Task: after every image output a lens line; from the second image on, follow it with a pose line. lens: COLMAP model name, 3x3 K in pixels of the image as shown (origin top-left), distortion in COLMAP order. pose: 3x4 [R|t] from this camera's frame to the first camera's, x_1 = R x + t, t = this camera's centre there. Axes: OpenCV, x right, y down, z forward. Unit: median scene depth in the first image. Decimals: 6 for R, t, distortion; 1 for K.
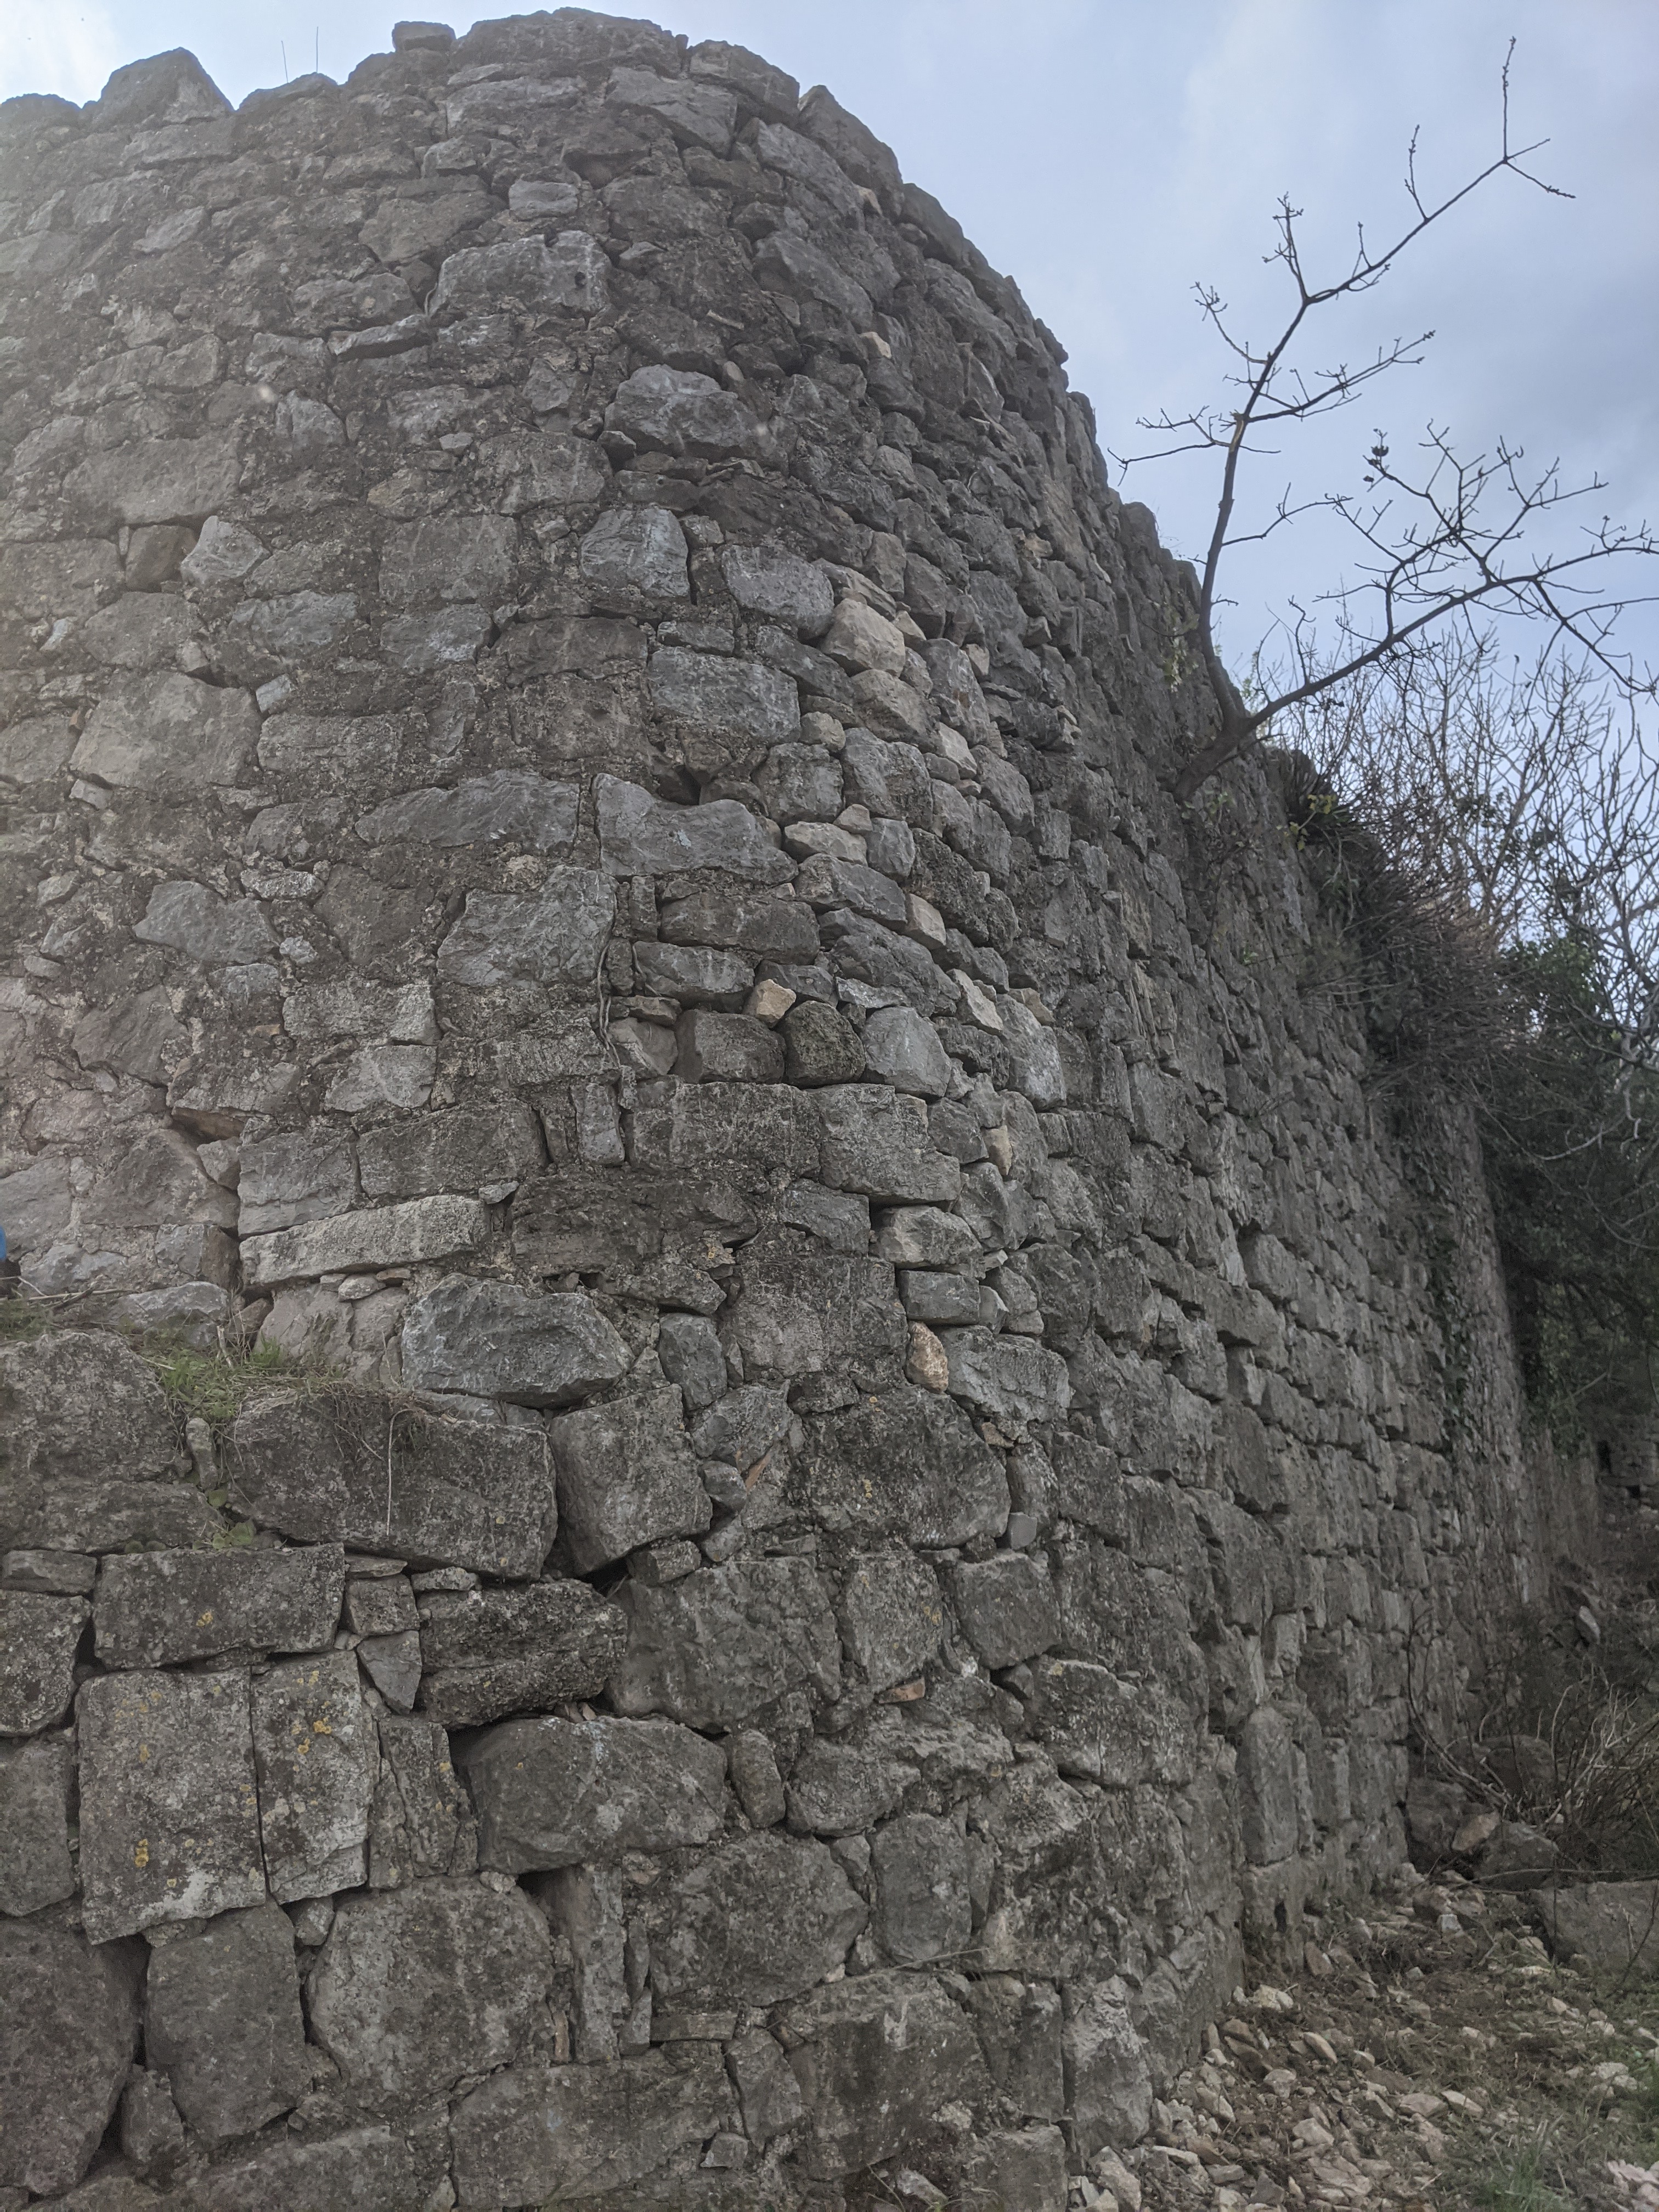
lens RADIAL K [[1788.7, 0, 895.8], [0, 1788.7, 1048.7], [0, 0, 1]] dist [0.078522, -0.142727]
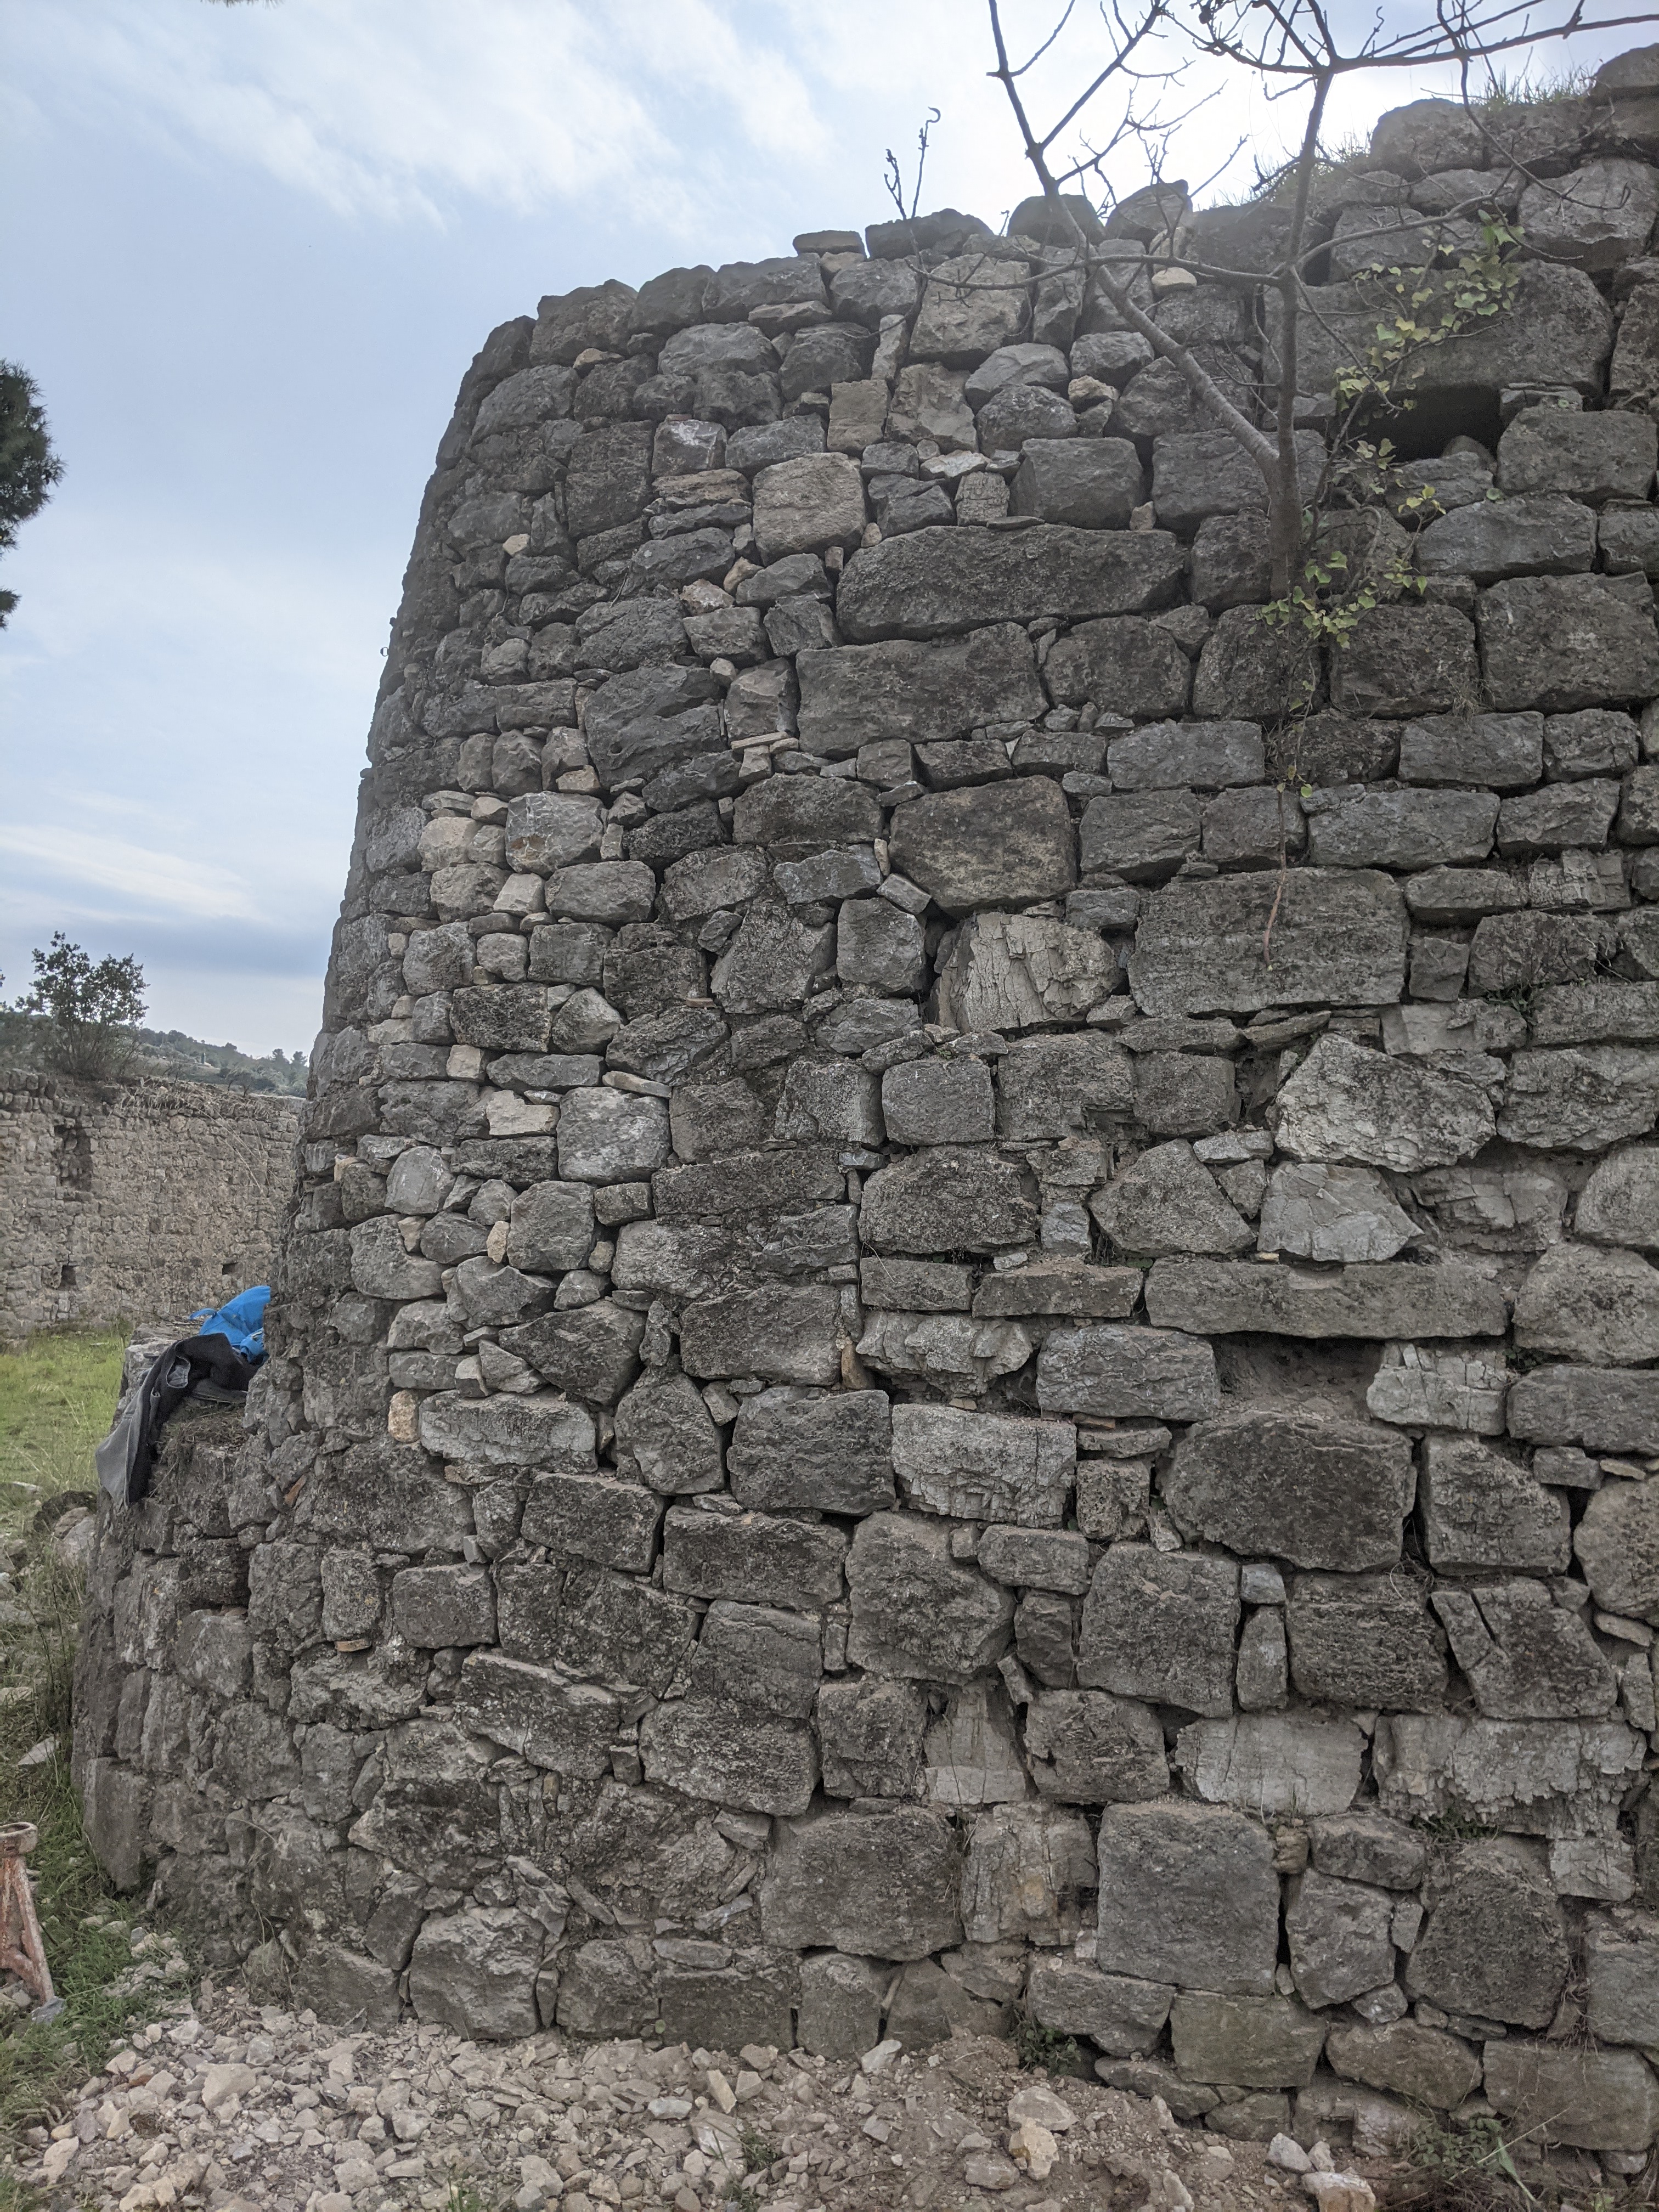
lens RADIAL K [[1788.7, 0, 842.1], [0, 1788.7, 1113.7], [0, 0, 1]] dist [0.078522, -0.142727]
pose [[0.186349, -0.076868, -0.979472, 1.465186], [0.243782, 0.969375, -0.029695, 0.073140], [0.951759, -0.233244, 0.199381, 1.120928]]
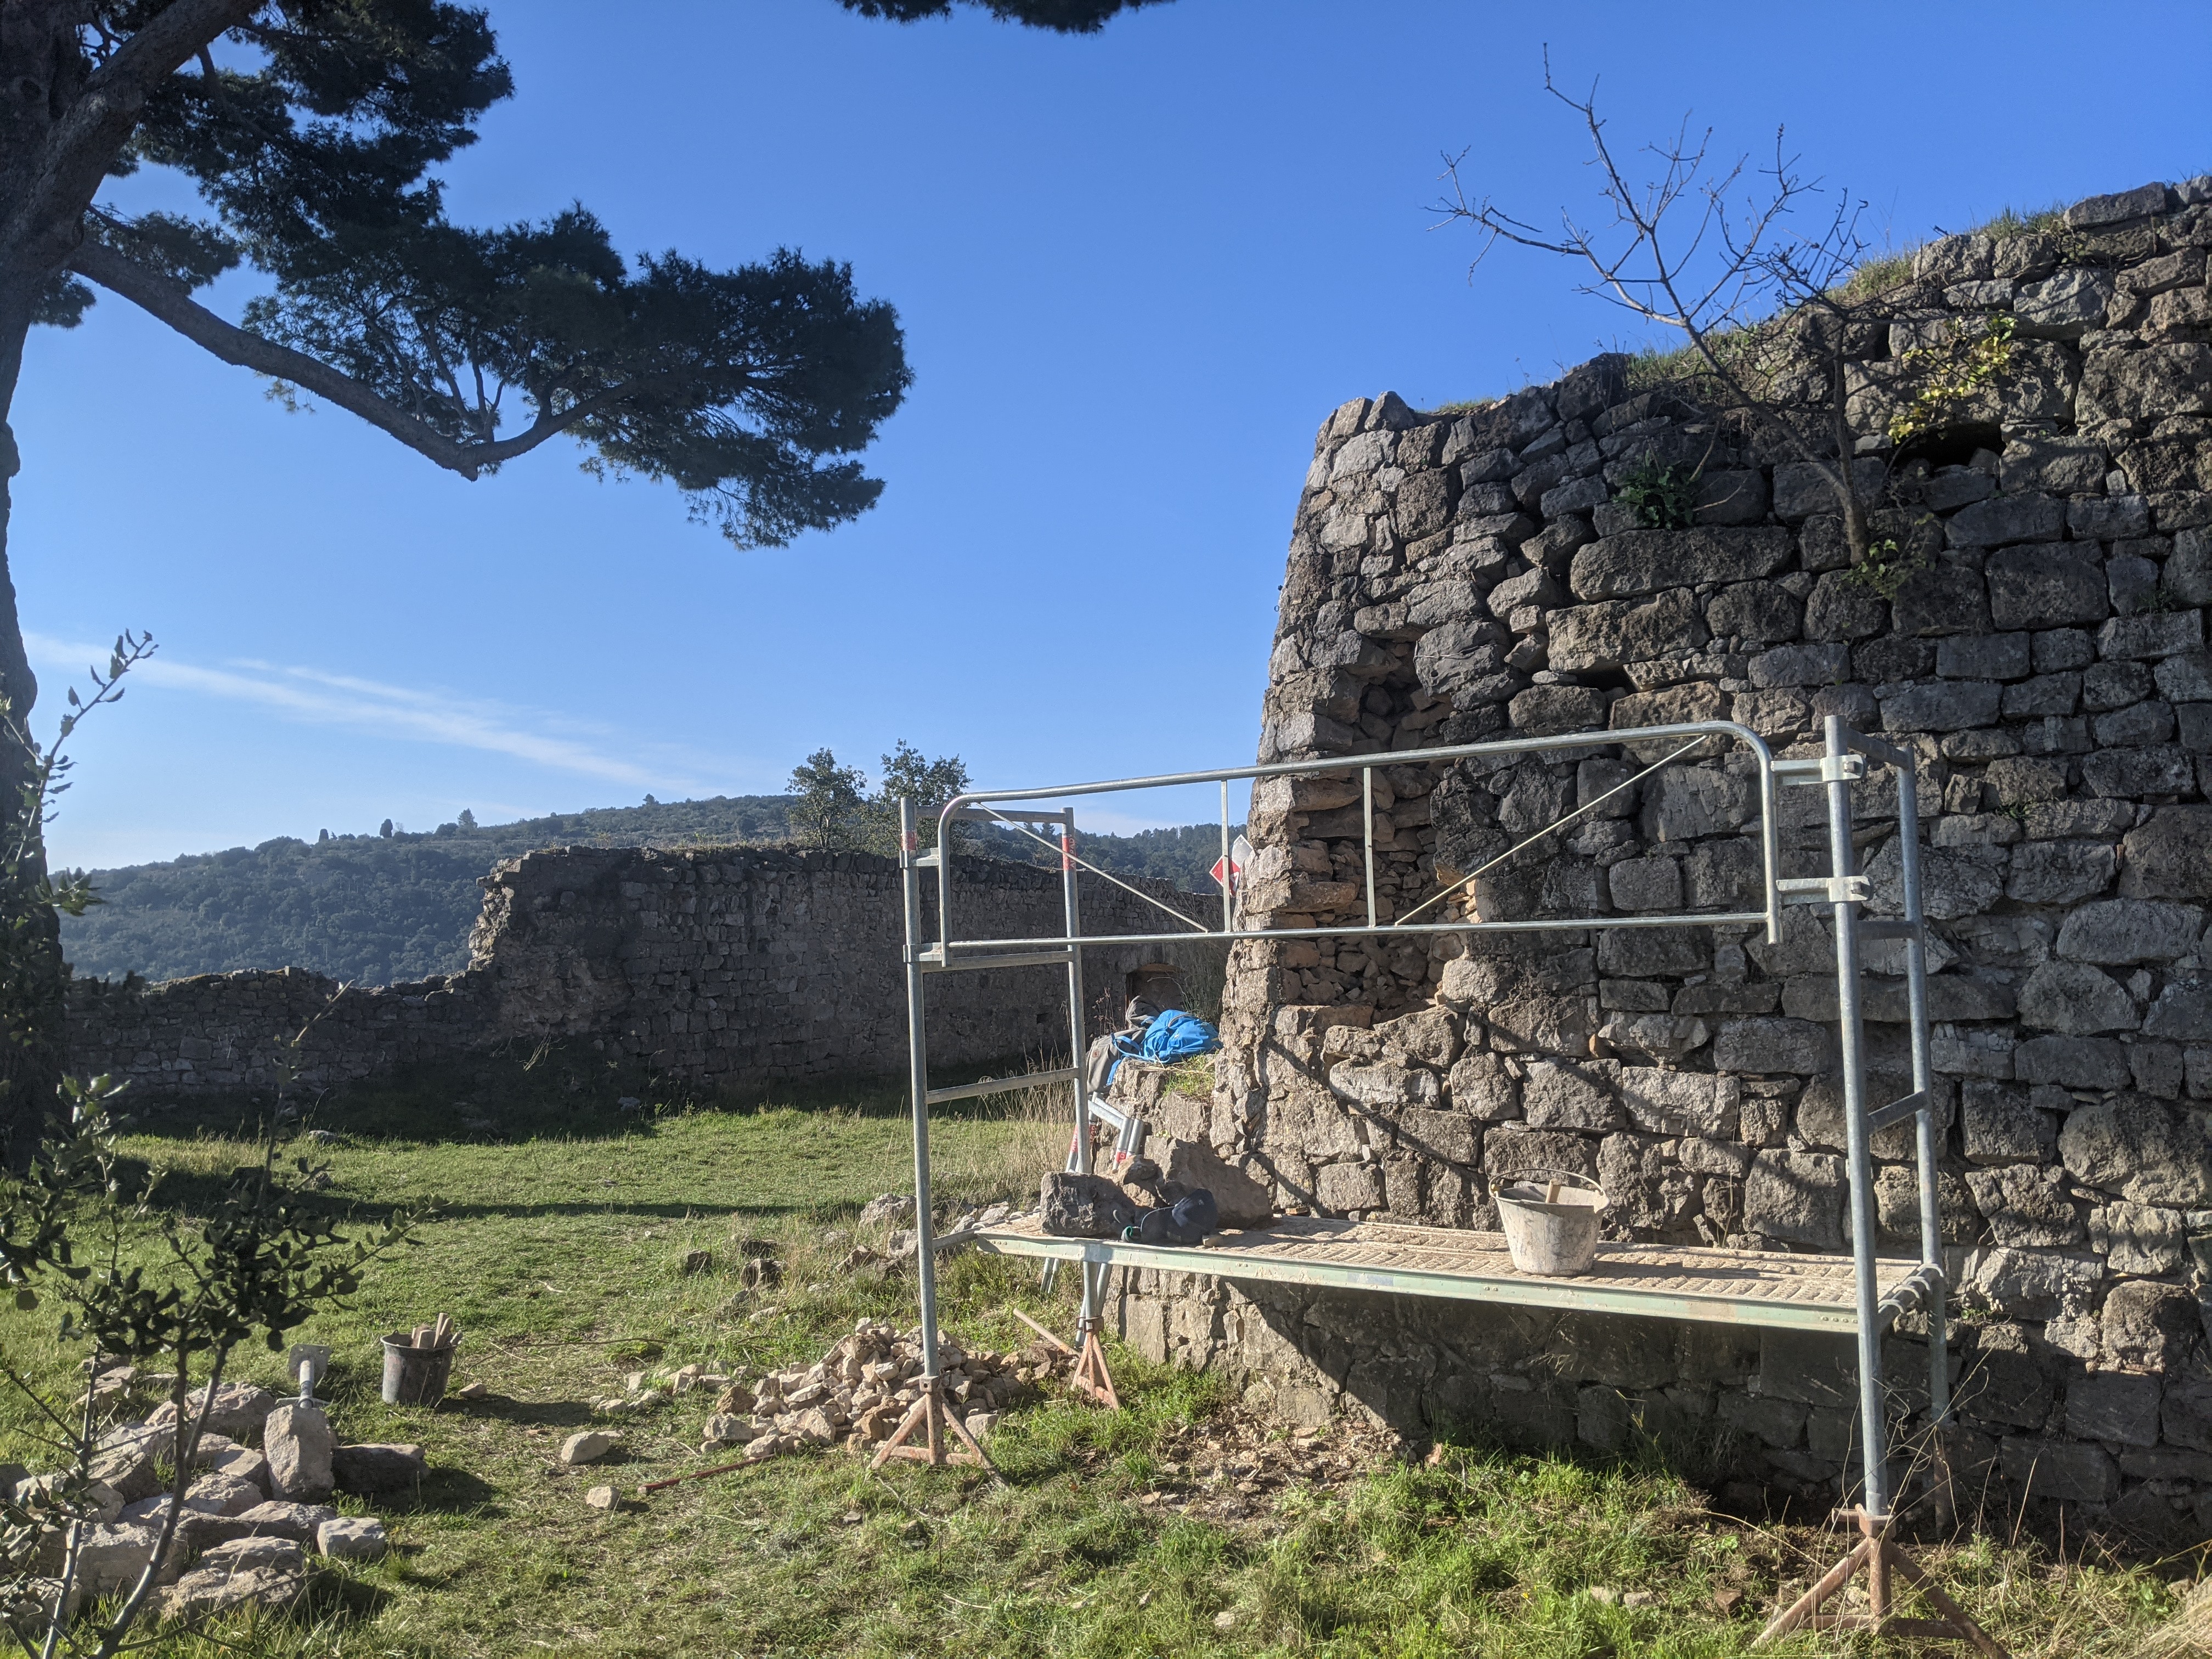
lens RADIAL K [[1788.7, 0, 1095.8], [0, 1788.7, 850.3], [0, 0, 1]] dist [0.078522, -0.142727]
pose [[-0.077269, -0.090252, -0.992917, 2.404135], [0.256405, 0.960599, -0.107268, 0.067251], [0.963476, -0.262877, -0.051083, 0.935108]]
